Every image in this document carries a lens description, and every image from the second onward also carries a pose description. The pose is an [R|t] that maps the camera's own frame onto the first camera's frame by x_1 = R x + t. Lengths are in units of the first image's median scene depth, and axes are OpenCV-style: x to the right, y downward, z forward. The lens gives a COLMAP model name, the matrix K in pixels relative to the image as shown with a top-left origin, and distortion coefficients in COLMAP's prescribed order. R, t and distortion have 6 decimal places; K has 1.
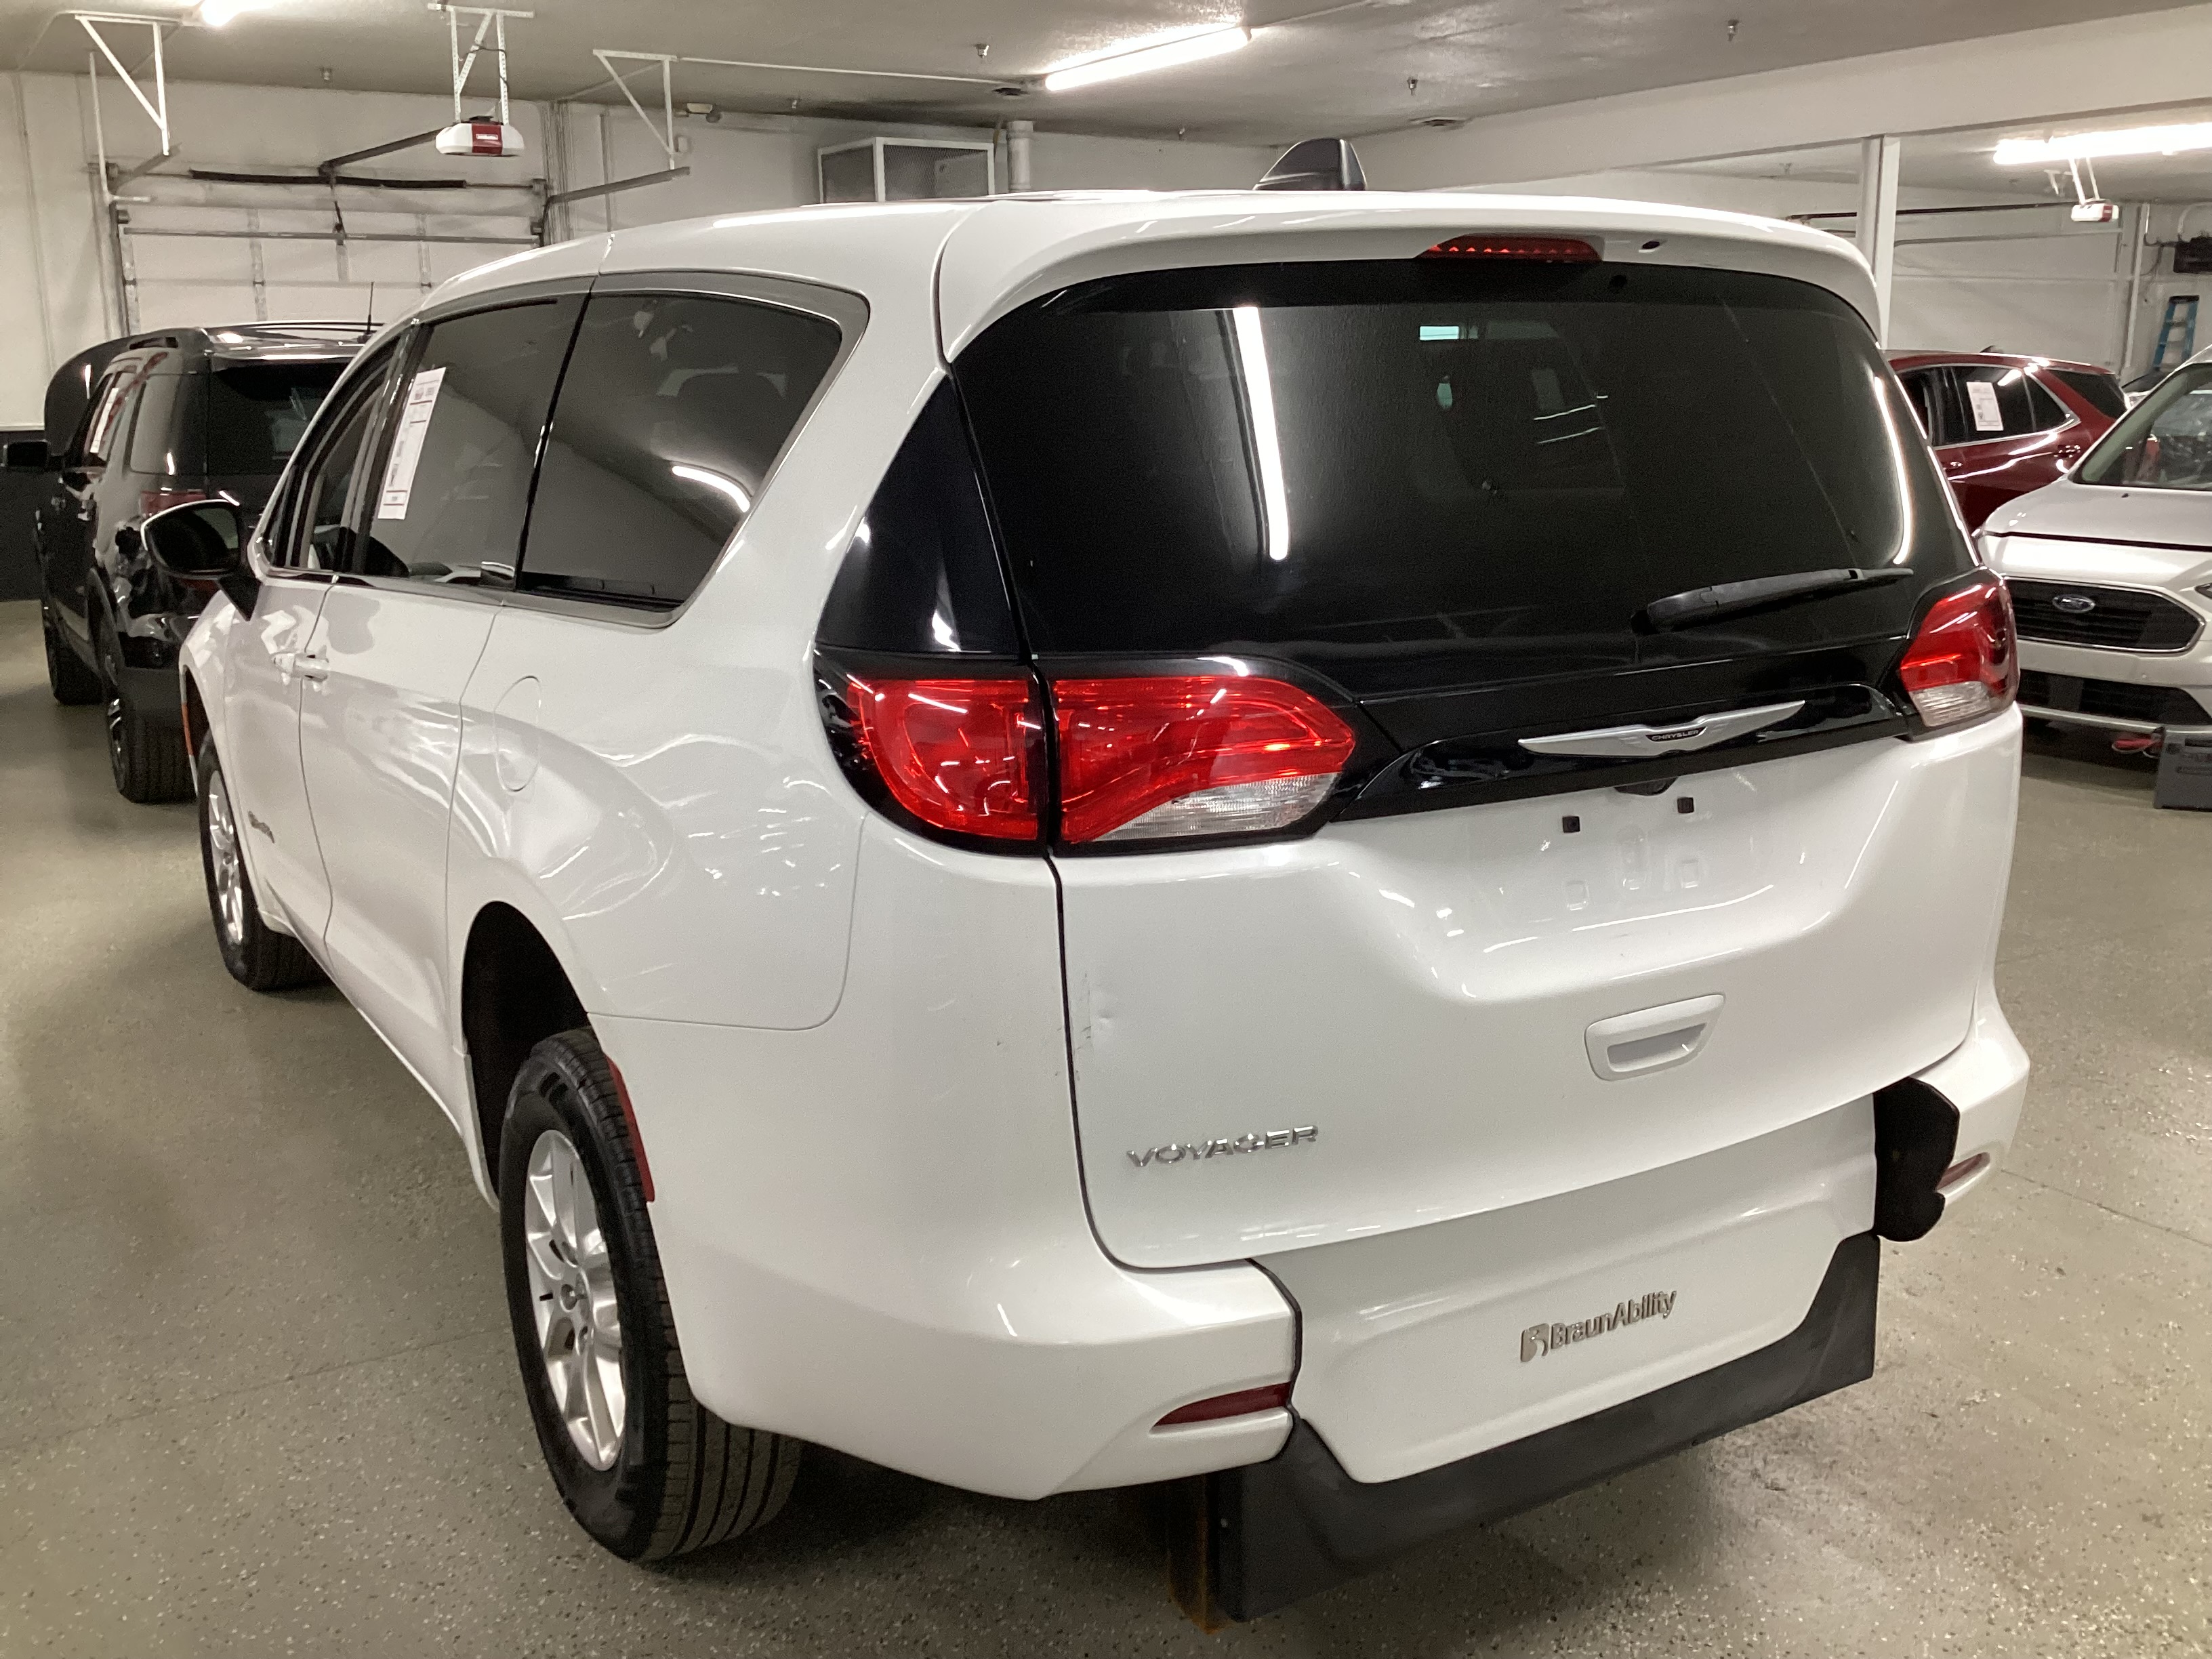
lens RADIAL K [[2005.3, 0, 1110.9], [0, 2005.3, 821.6], [0, 0, 1]] dist [0.012618, 0.000000]
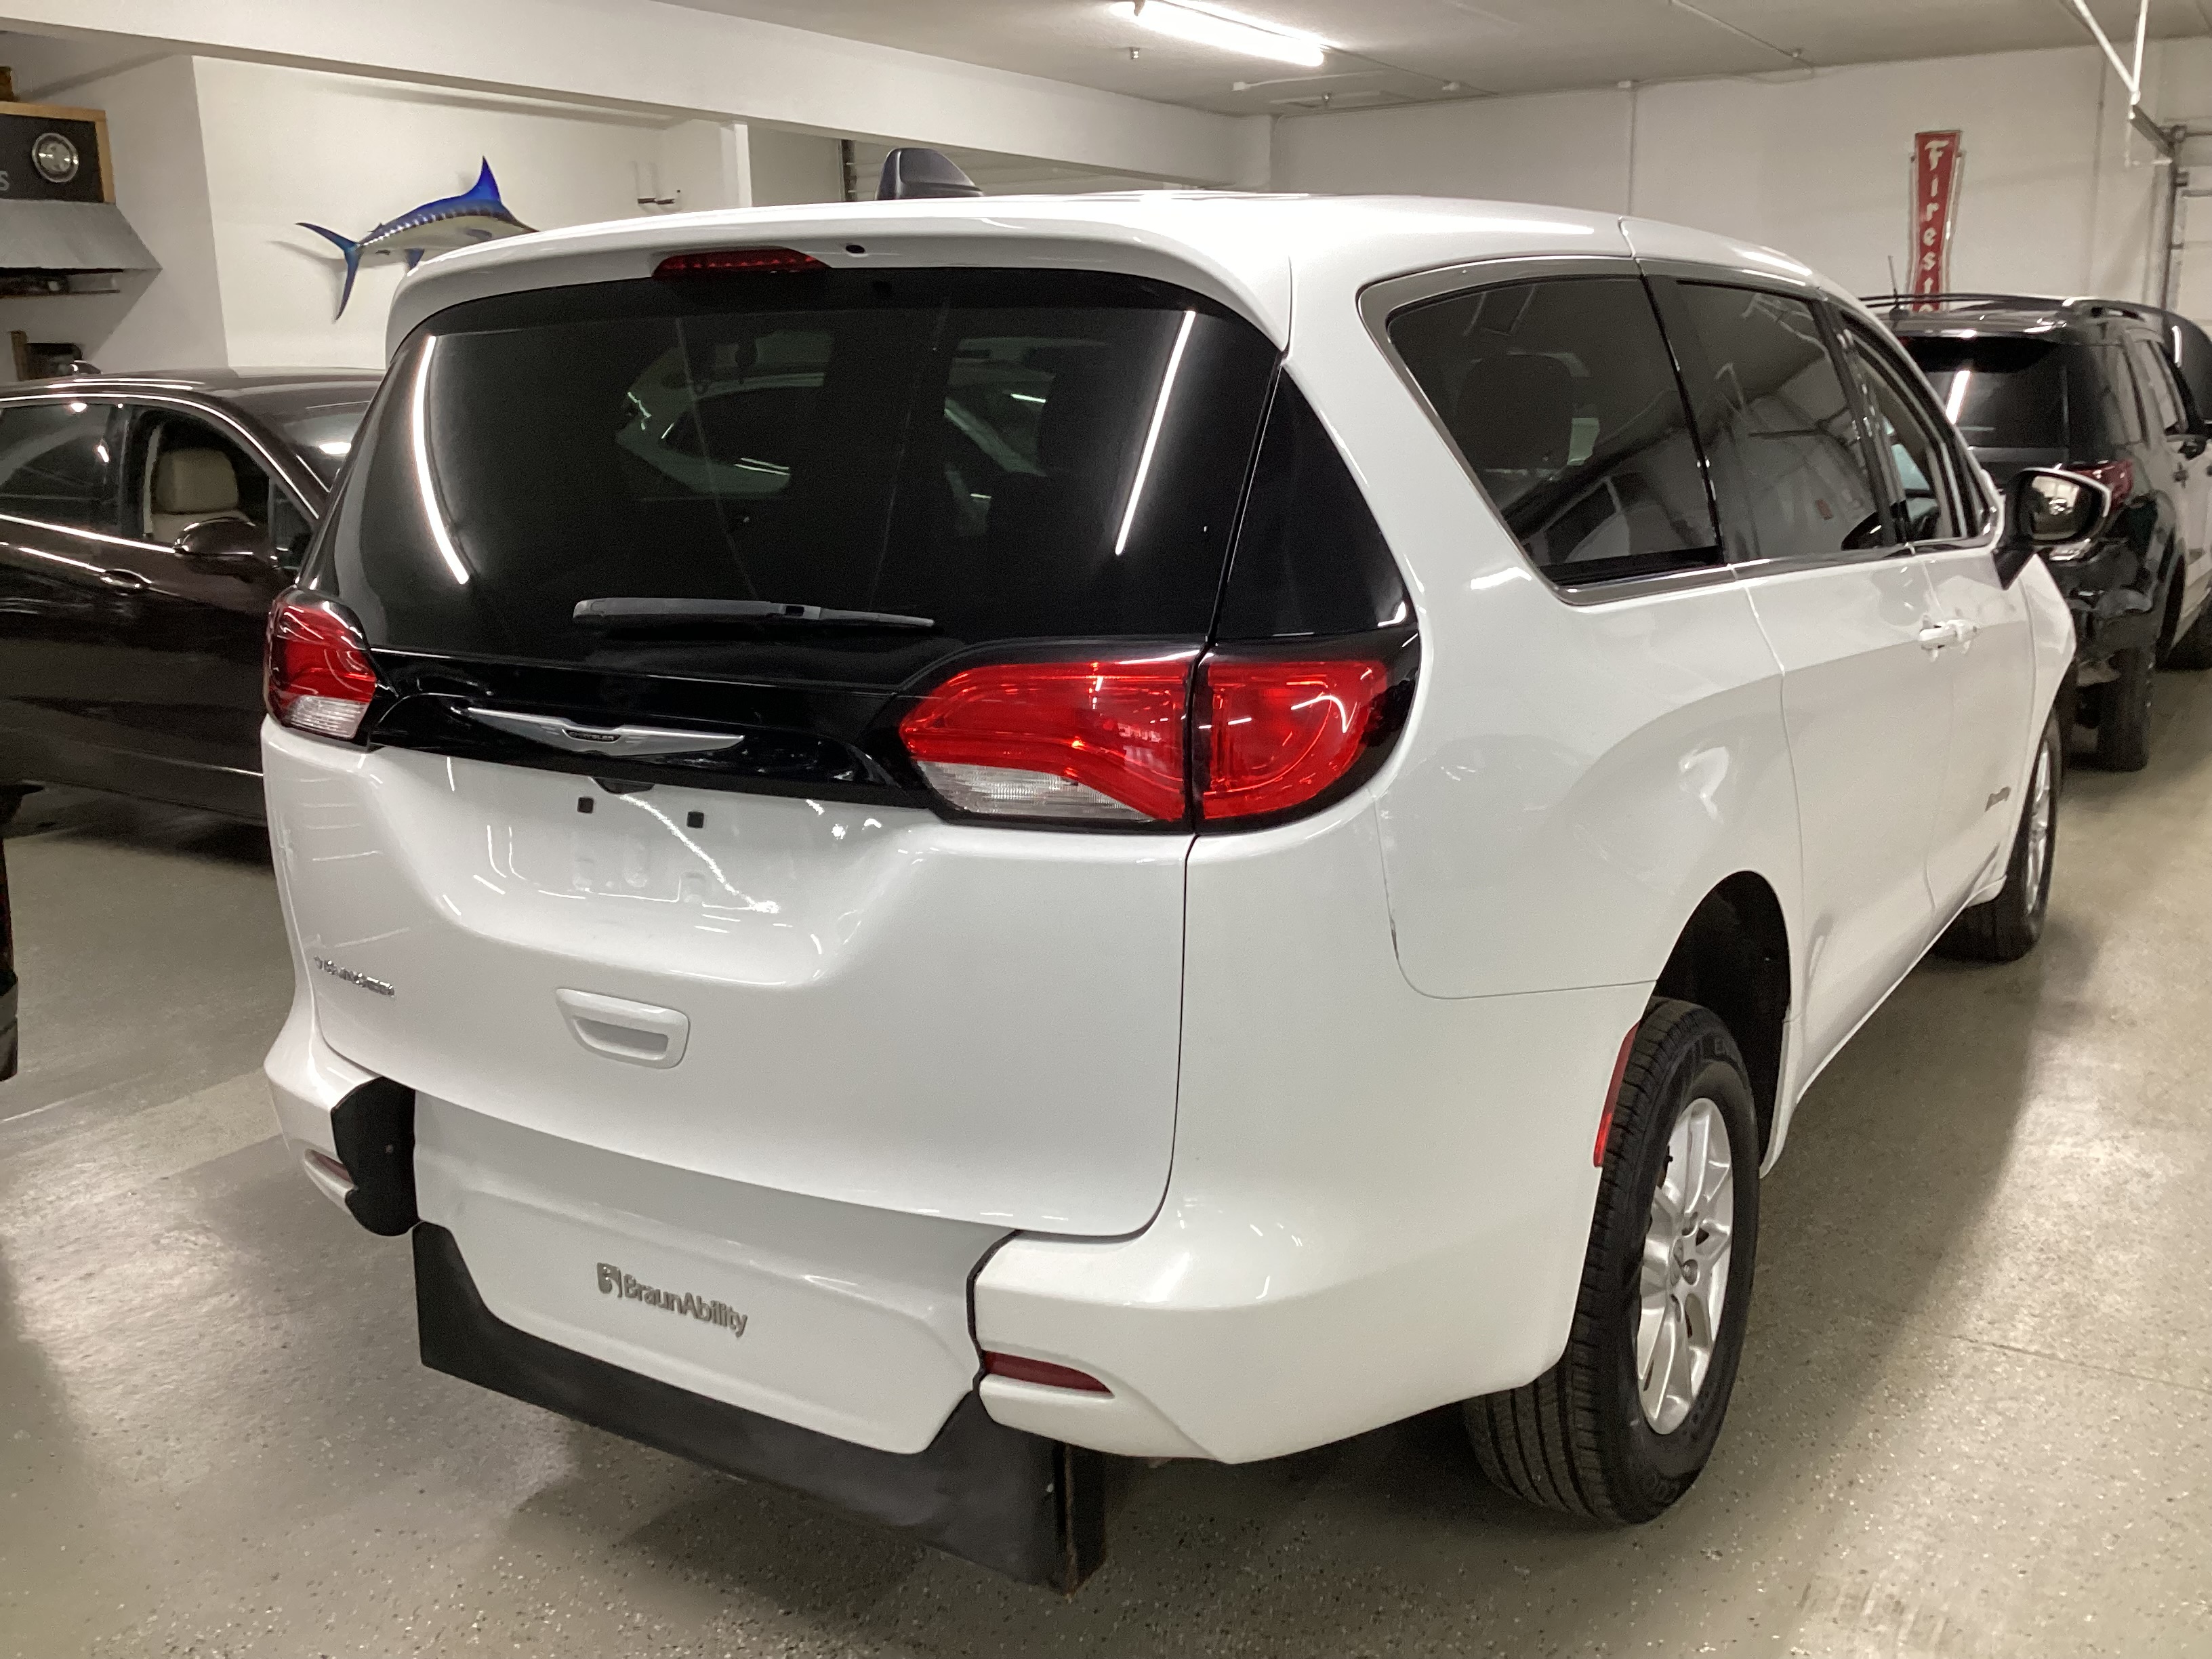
lens RADIAL K [[2005.3, 0, 1112.0], [0, 2005.3, 833.6], [0, 0, 1]] dist [0.012618, 0.000000]
pose [[0.472887, 0.207651, -0.856306, 1.186599], [-0.186517, 0.973402, 0.133044, -0.165553], [0.861156, 0.096801, 0.499039, 0.652415]]
